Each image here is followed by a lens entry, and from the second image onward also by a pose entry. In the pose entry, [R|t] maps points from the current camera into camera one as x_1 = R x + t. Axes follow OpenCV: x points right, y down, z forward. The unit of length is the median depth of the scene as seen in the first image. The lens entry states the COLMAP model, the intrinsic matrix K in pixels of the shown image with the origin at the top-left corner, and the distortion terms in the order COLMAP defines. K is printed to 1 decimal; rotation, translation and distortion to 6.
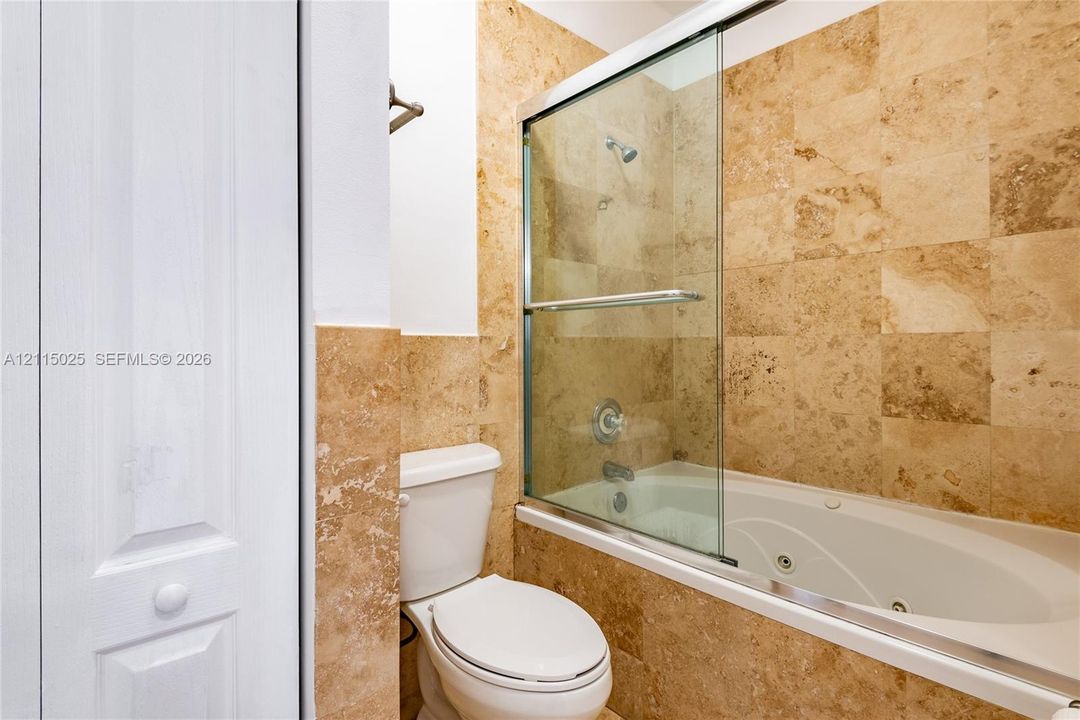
lens RADIAL K [[489.4, 0, 540.1], [0, 489.4, 347.5], [0, 0, 1]] dist [0.034852, -0.019942]
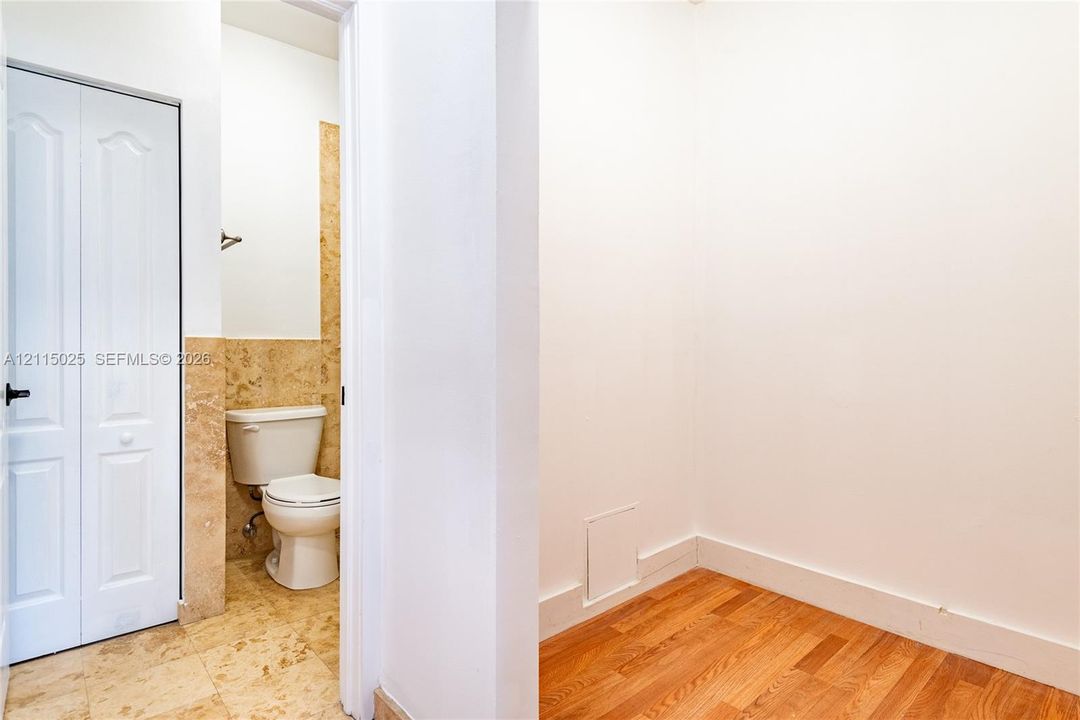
lens RADIAL K [[557.6, 0, 536.4], [0, 557.6, 347.0], [0, 0, 1]] dist [0.041465, -0.000089]
pose [[0.998885, -0.003211, -0.047110, 1.248598], [0.003057, 0.999990, -0.003327, 0.018318], [0.047120, 0.003179, 0.998884, -1.525924]]
